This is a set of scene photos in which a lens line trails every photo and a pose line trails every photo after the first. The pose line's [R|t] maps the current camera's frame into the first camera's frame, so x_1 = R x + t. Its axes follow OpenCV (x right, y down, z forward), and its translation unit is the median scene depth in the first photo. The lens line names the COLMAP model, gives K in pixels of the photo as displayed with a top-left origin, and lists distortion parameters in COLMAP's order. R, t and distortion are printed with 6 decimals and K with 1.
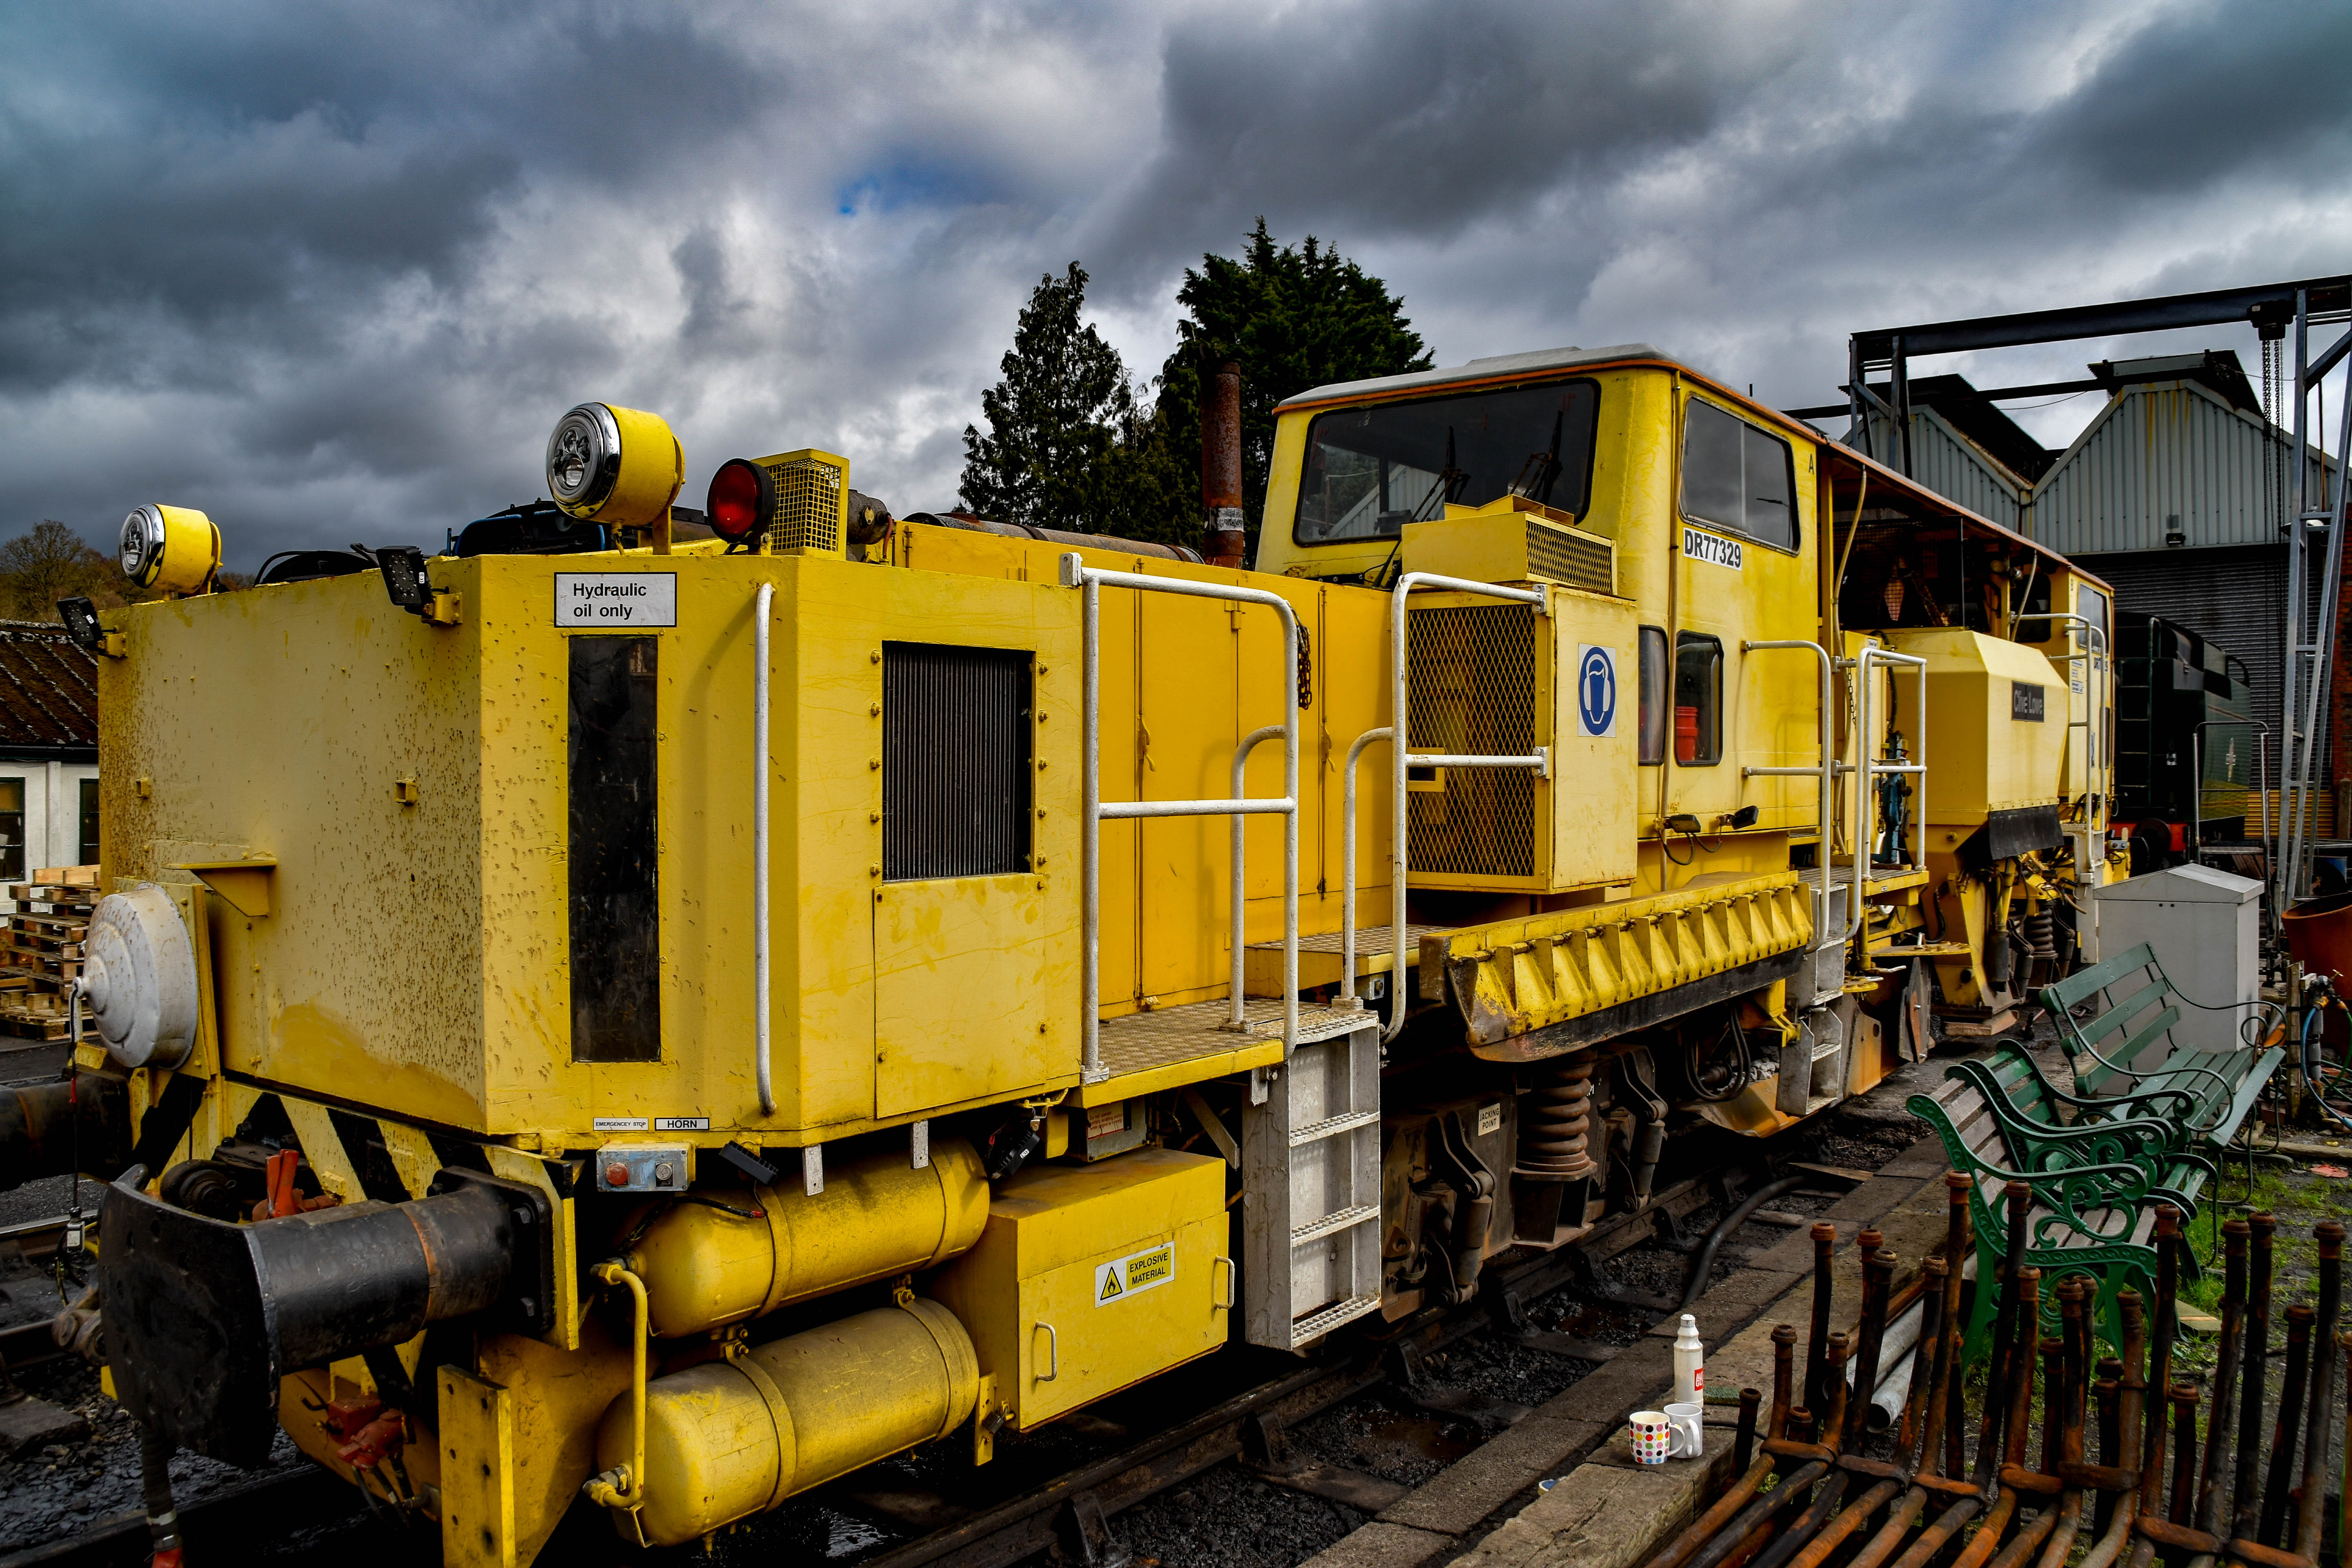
lens RADIAL K [[1805.0, 0, 1166.4], [0, 1805.0, 780.9], [0, 0, 1]] dist [-0.089996, 0.000928]
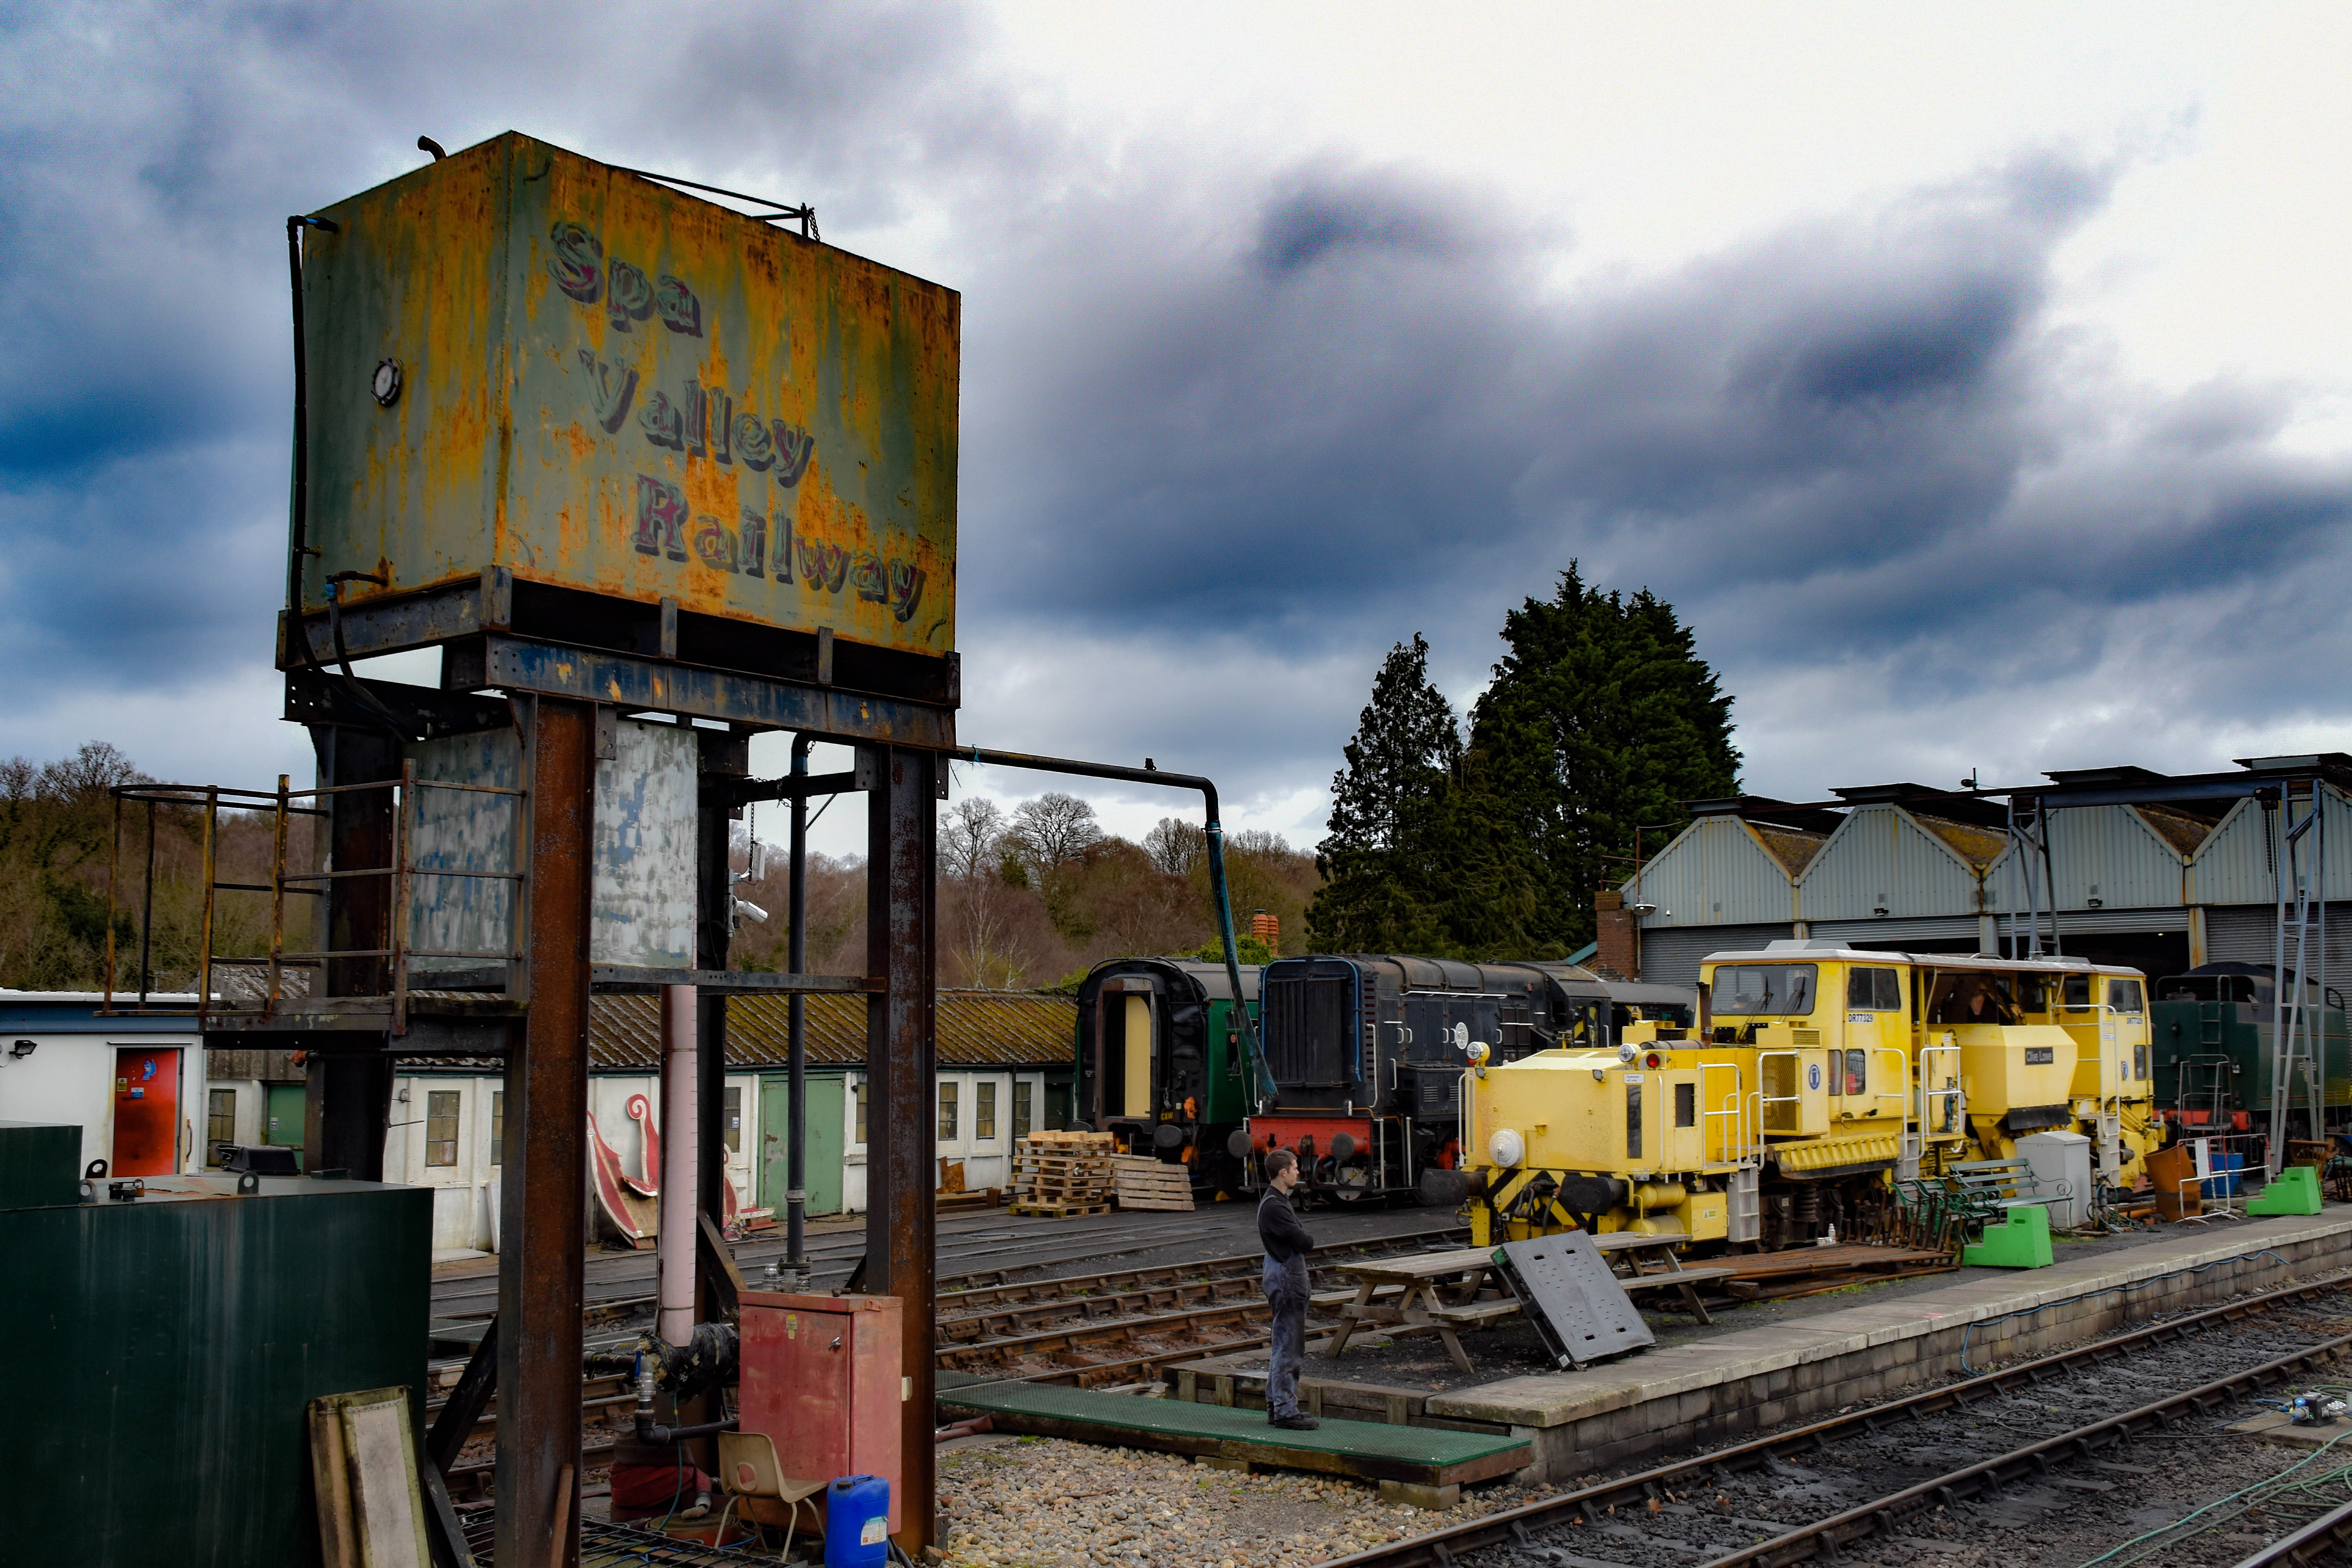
lens RADIAL K [[2455.4, 0, 1184.8], [0, 2455.4, 783.4], [0, 0, 1]] dist [-0.021159, 0.000000]
pose [[0.998422, -0.003321, -0.056049, -0.664003], [-0.002422, 0.994773, -0.102084, -0.120319], [0.056096, 0.102058, 0.993196, -3.596494]]
